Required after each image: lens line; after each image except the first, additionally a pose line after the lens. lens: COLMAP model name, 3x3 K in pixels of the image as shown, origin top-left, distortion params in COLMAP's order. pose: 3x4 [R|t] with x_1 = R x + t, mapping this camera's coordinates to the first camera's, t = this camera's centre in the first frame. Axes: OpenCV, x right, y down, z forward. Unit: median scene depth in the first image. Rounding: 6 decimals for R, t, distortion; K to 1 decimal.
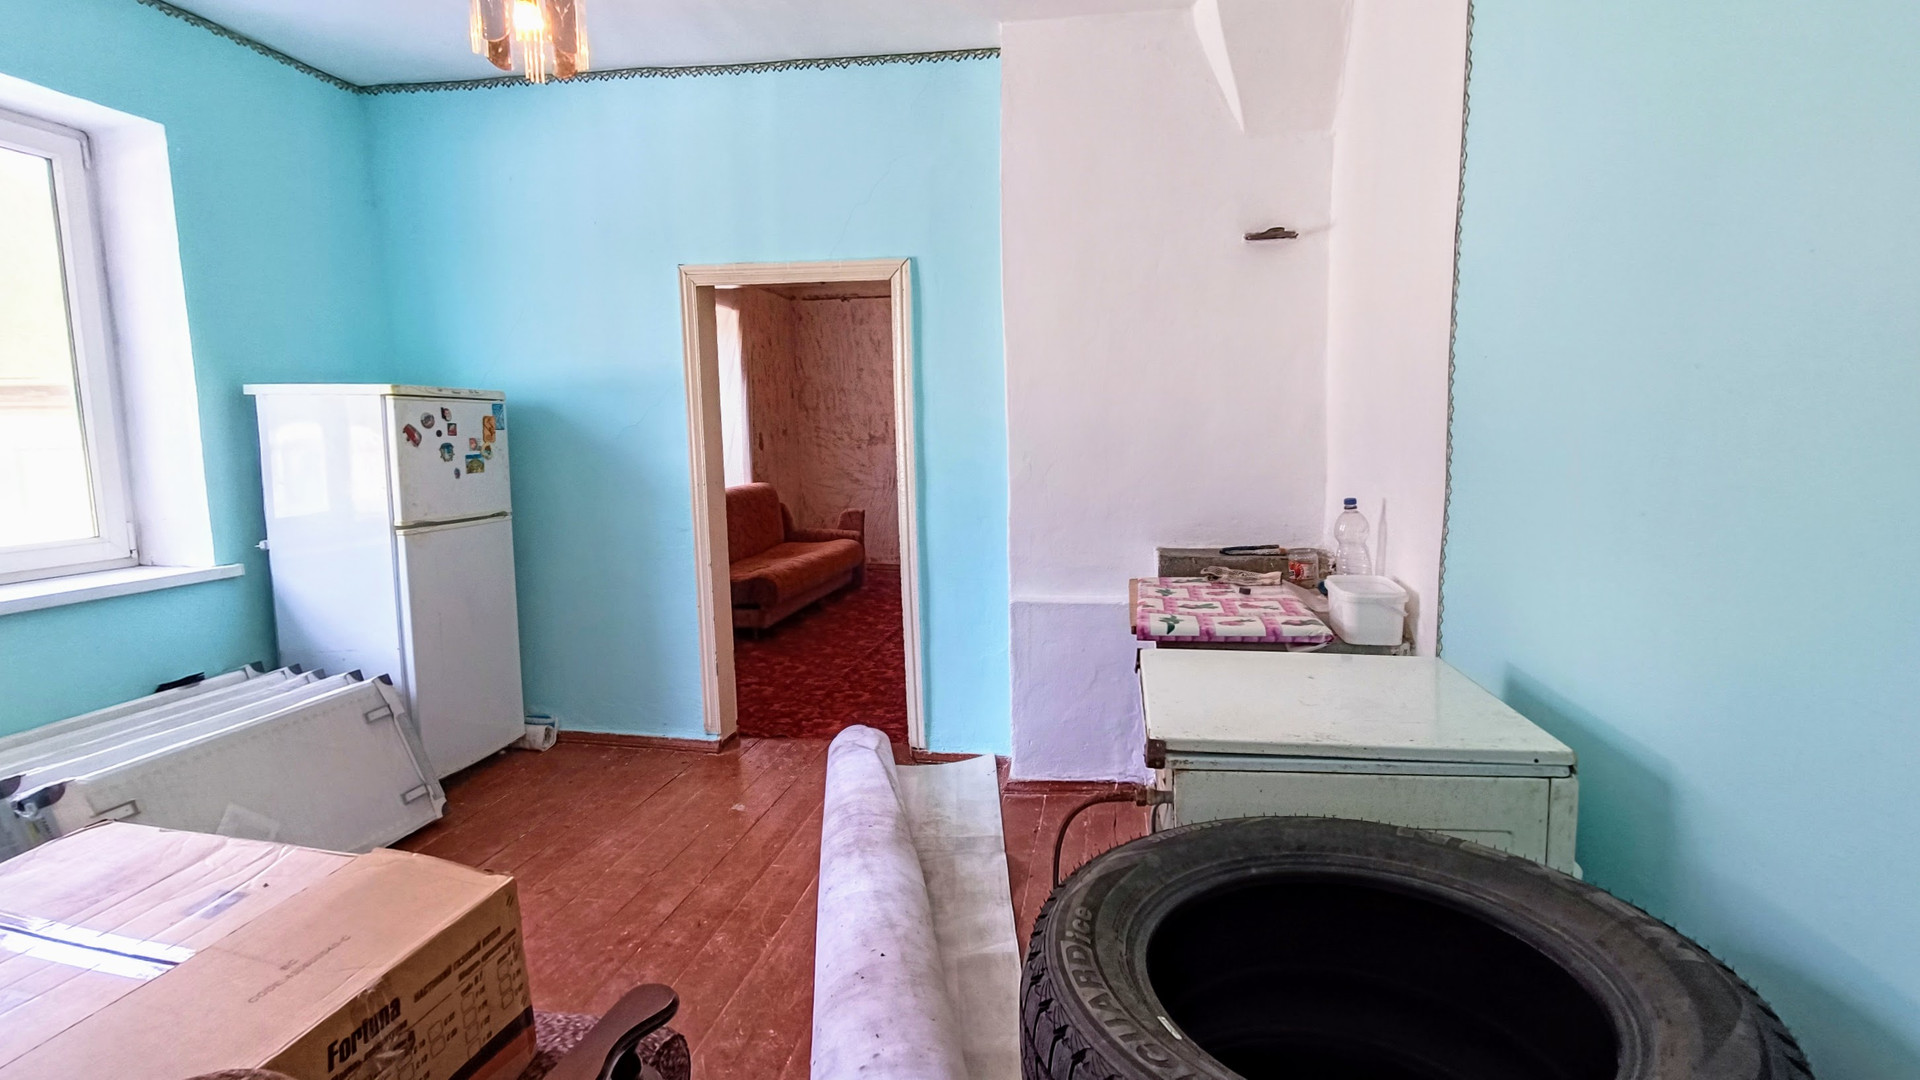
lens RADIAL K [[948.3, 0, 956.6], [0, 948.3, 538.8], [0, 0, 1]] dist [-0.002391, 0.013477]
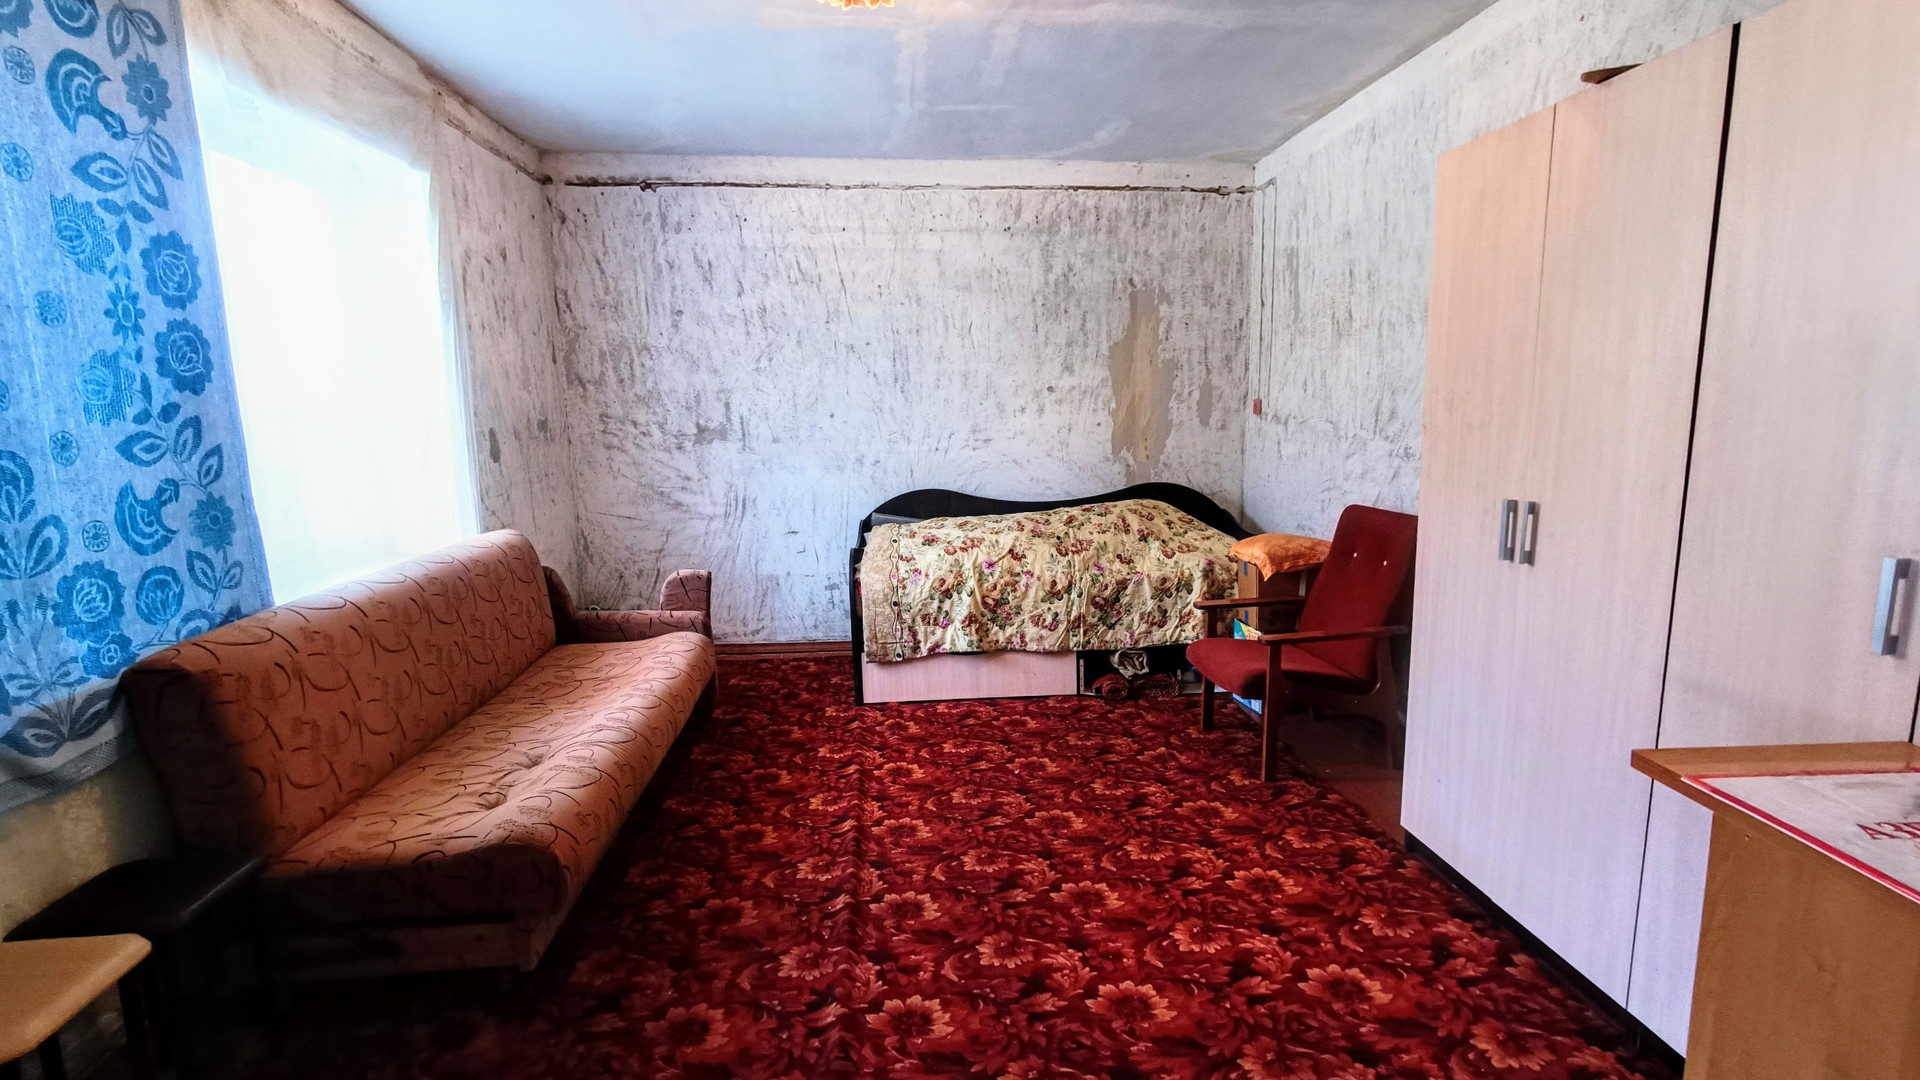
lens RADIAL K [[948.3, 0, 956.6], [0, 948.3, 538.8], [0, 0, 1]] dist [-0.002391, 0.013477]
pose [[0.970921, -0.041099, 0.235846, -0.084452], [0.030371, 0.998340, 0.048942, -0.069635], [-0.237466, -0.040355, 0.970557, 0.425875]]
